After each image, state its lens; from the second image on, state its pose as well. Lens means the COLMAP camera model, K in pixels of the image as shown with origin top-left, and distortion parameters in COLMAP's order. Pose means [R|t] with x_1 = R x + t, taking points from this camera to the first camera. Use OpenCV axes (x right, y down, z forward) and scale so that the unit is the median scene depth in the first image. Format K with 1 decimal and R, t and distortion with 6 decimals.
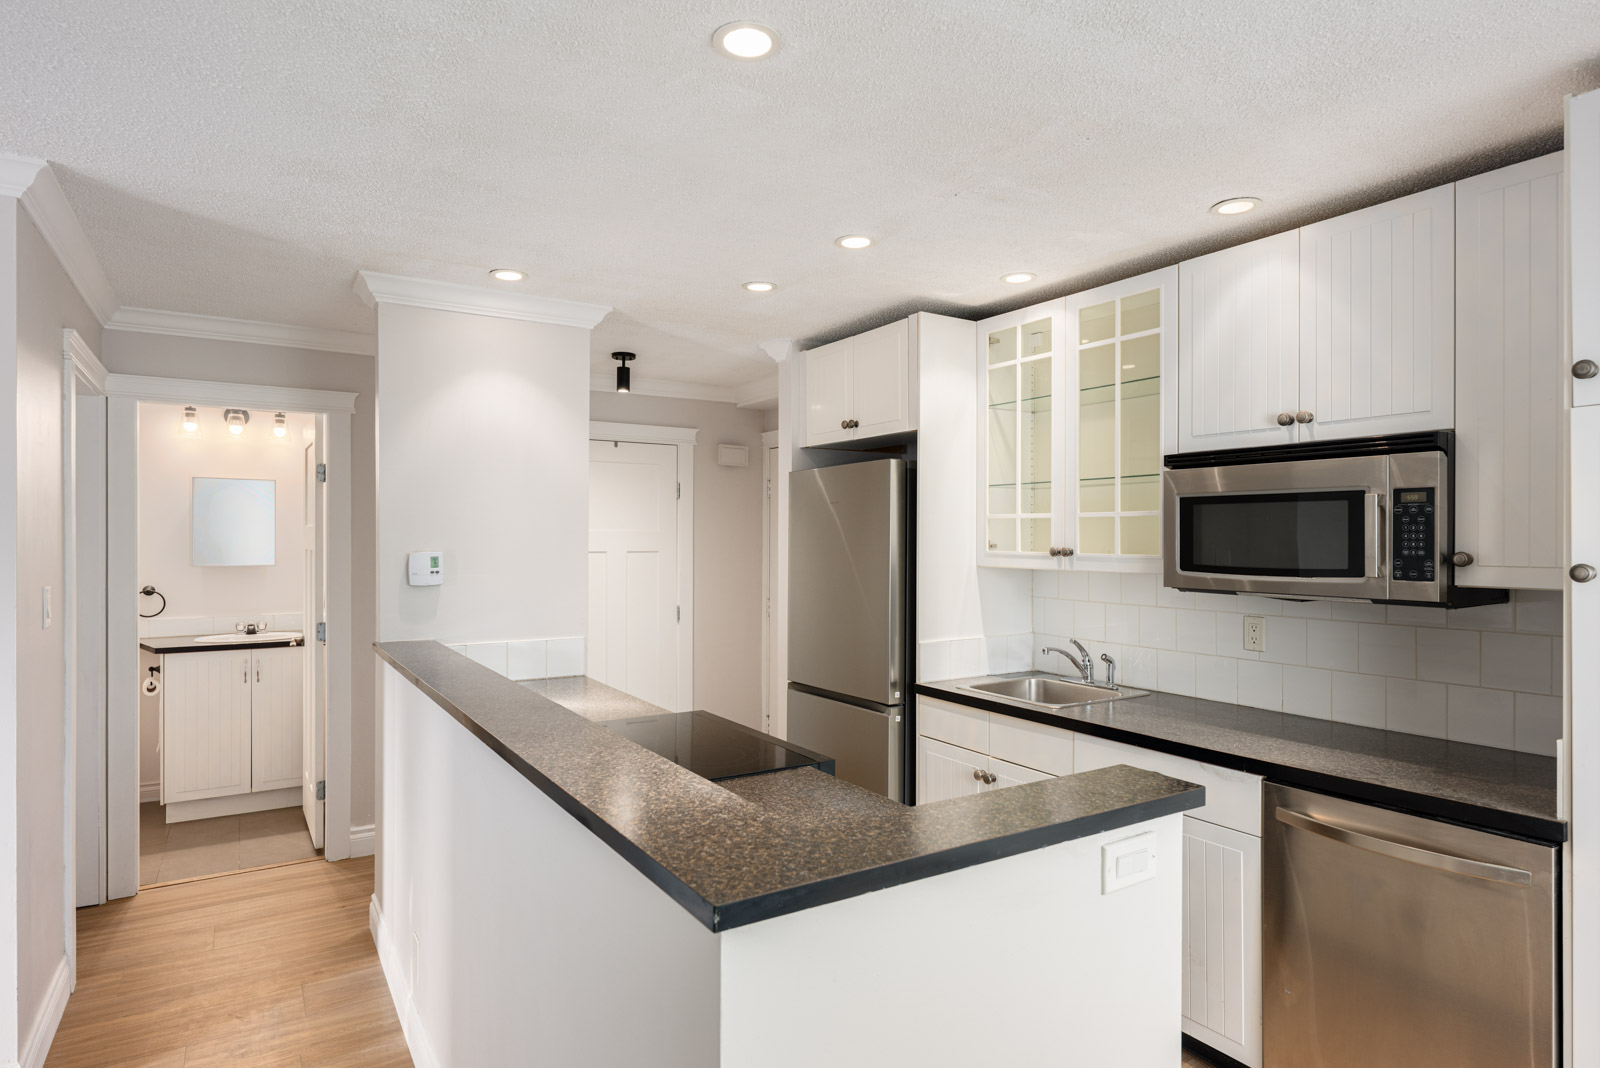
lens RADIAL K [[884.0, 0, 800.2], [0, 884.0, 539.3], [0, 0, 1]] dist [0.000568, 0.000594]
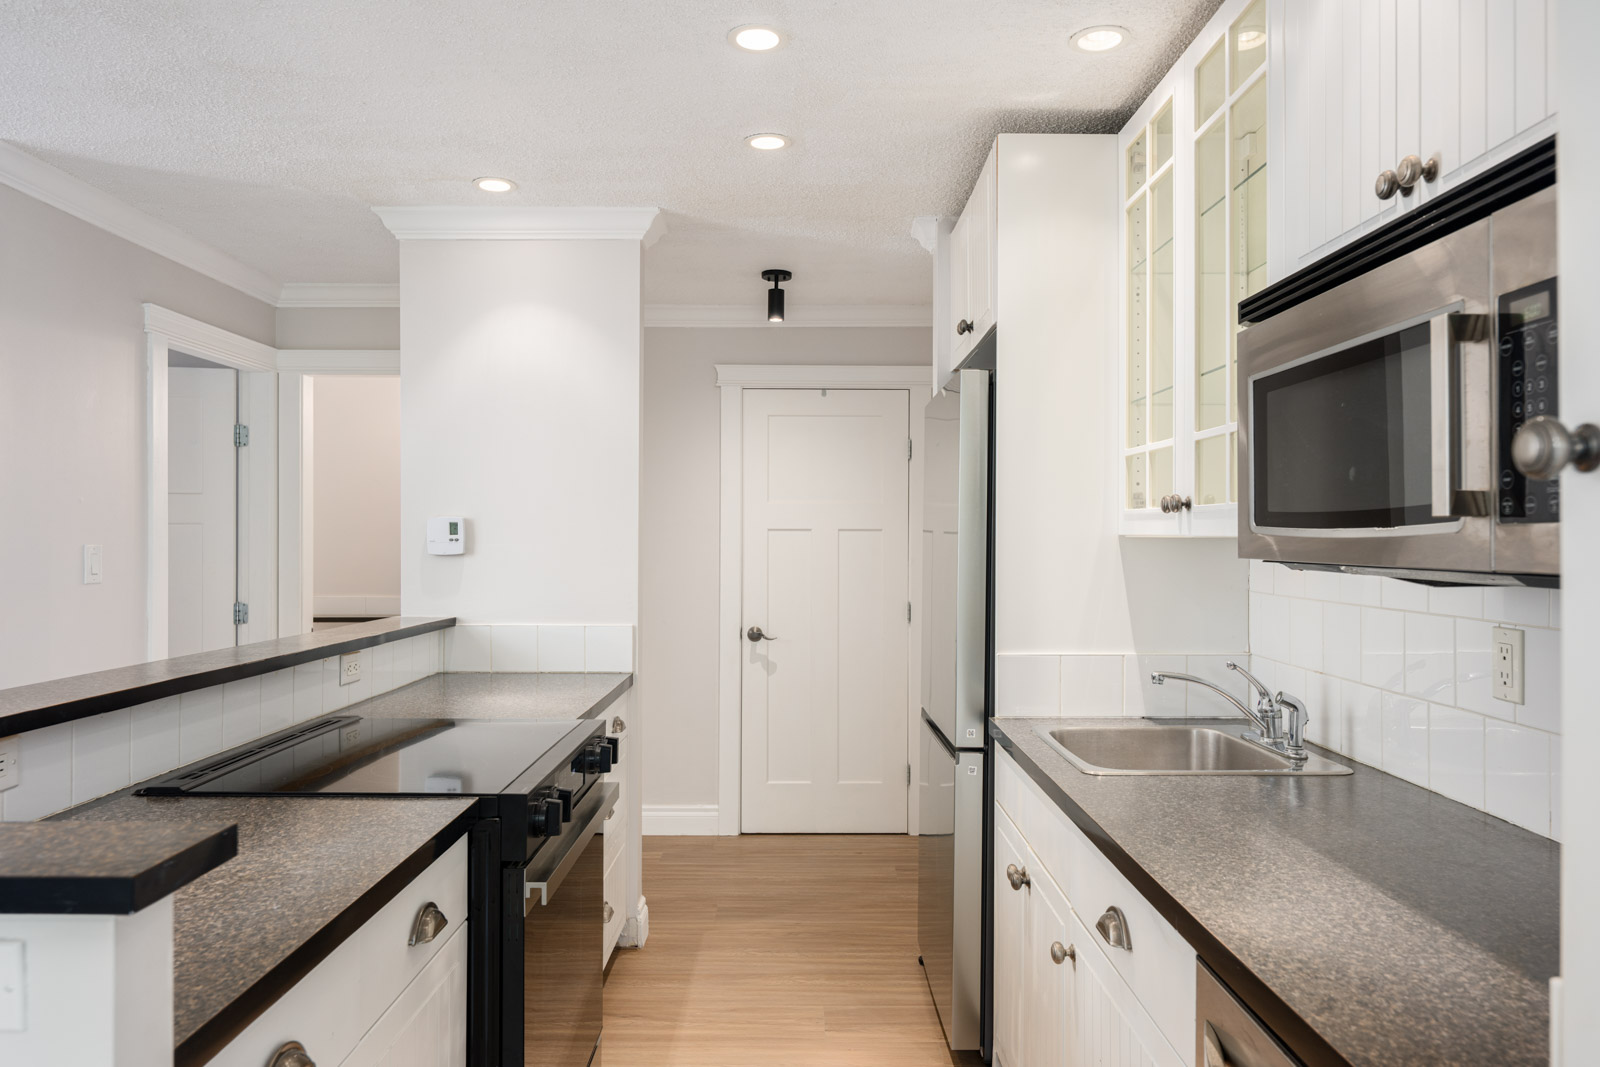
lens RADIAL K [[1080.1, 0, 800.0], [0, 1080.1, 533.5], [0, 0, 1]] dist [0.001667, 0.000394]
pose [[0.846662, -0.001411, -0.532129, 0.487033], [-0.002145, 0.999979, -0.006065, 0.039872], [0.532126, 0.006277, 0.846642, 0.303834]]
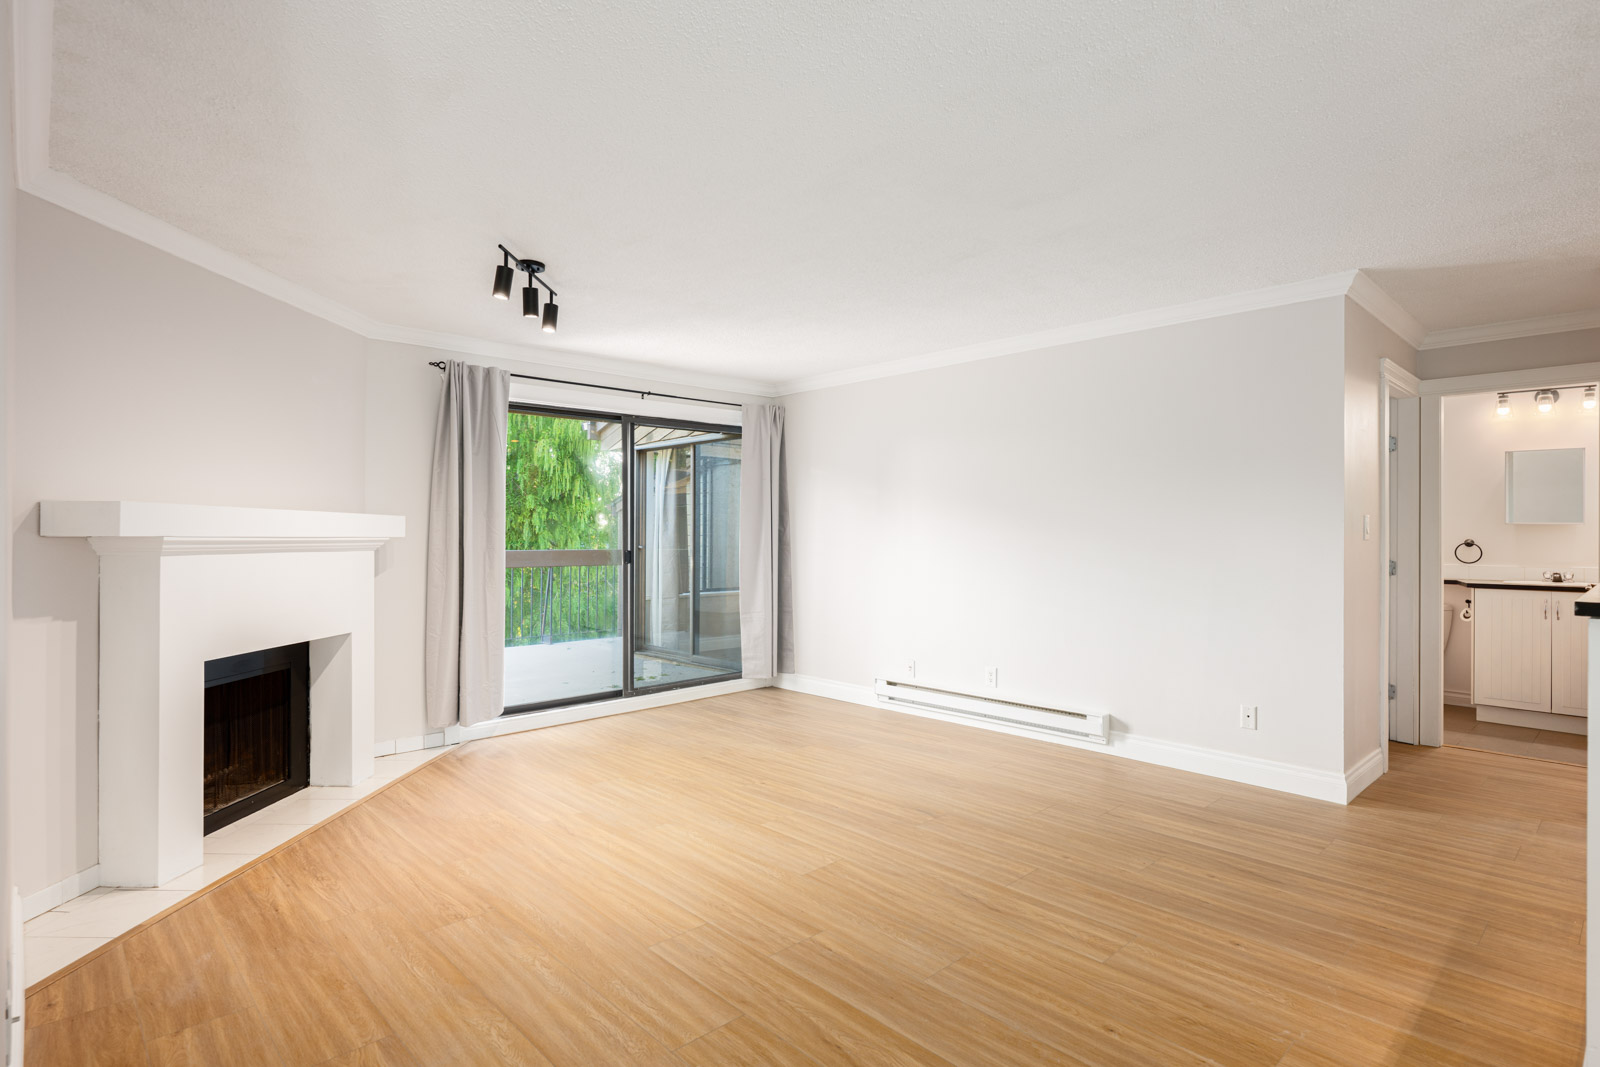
lens RADIAL K [[817.7, 0, 800.0], [0, 817.7, 533.5], [0, 0, 1]] dist [-0.001604, -0.000625]
pose [[0.193761, -0.000292, -0.981049, 0.400372], [-0.003656, 0.999993, -0.001020, 0.081133], [0.981042, 0.003784, 0.193759, -0.308840]]
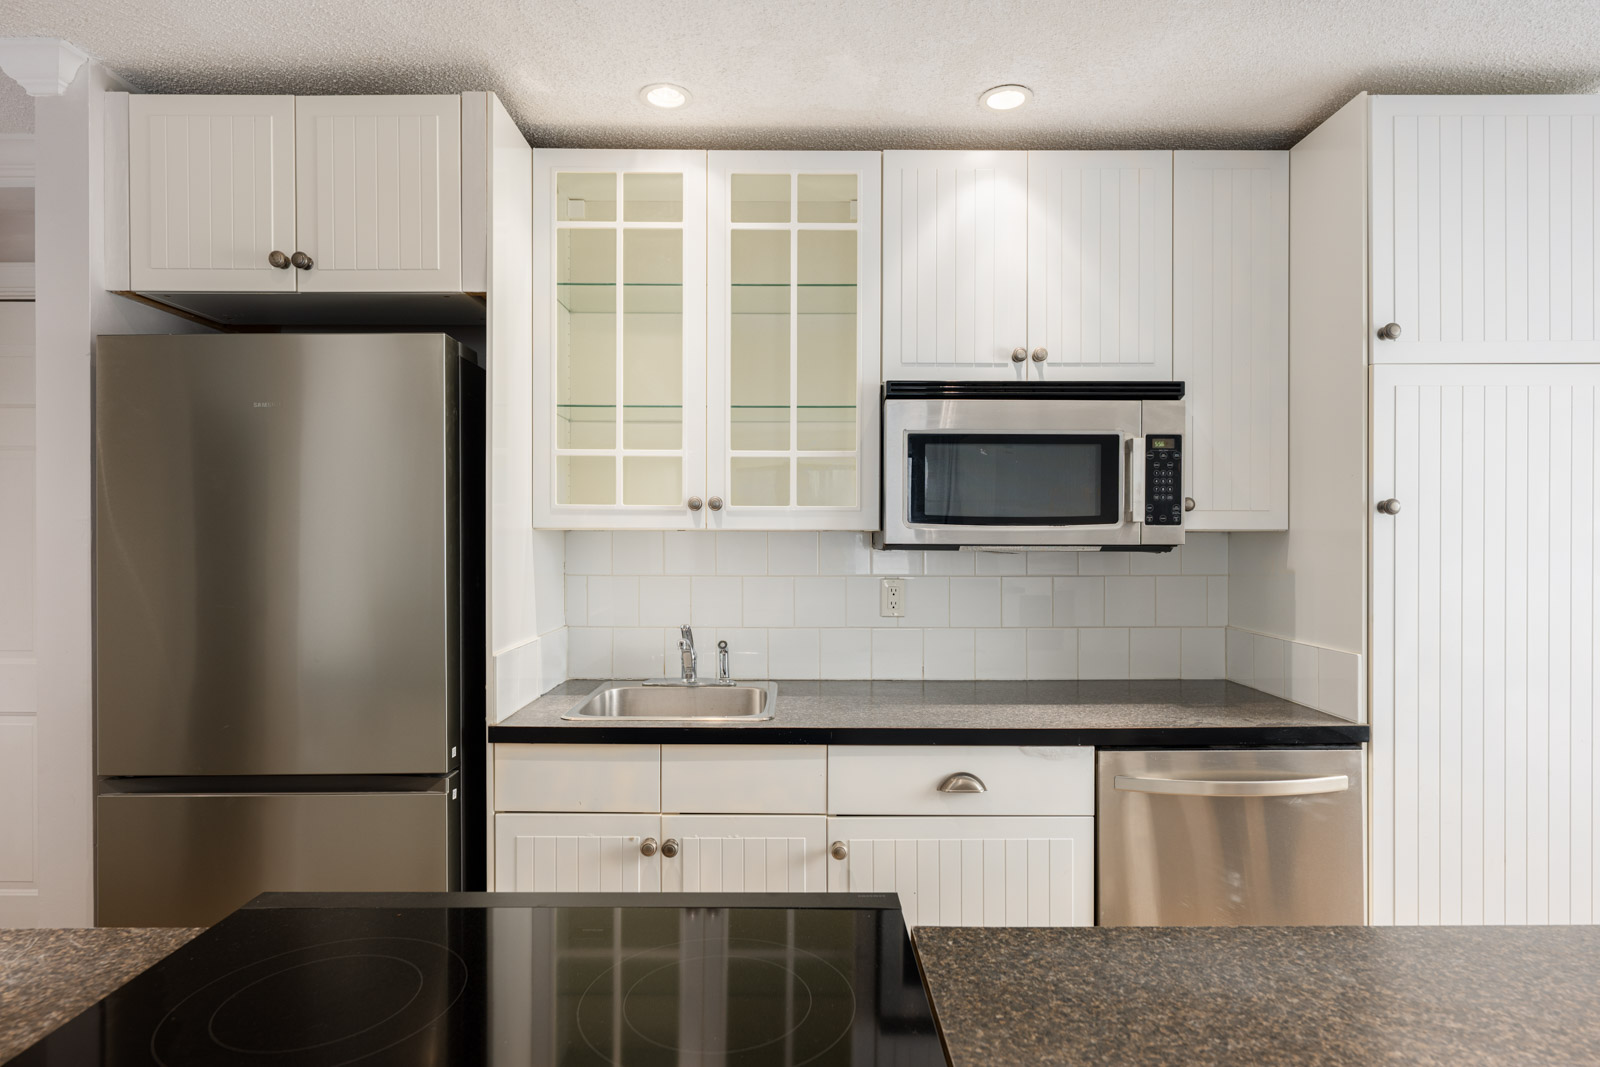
lens RADIAL K [[892.2, 0, 800.0], [0, 892.2, 533.5], [0, 0, 1]] dist [0.004558, 0.000129]
pose [[0.531214, -0.002511, 0.847234, -0.295407], [0.001264, 0.999997, 0.002171, 0.038966], [-0.847237, -0.000082, 0.531216, 0.582495]]
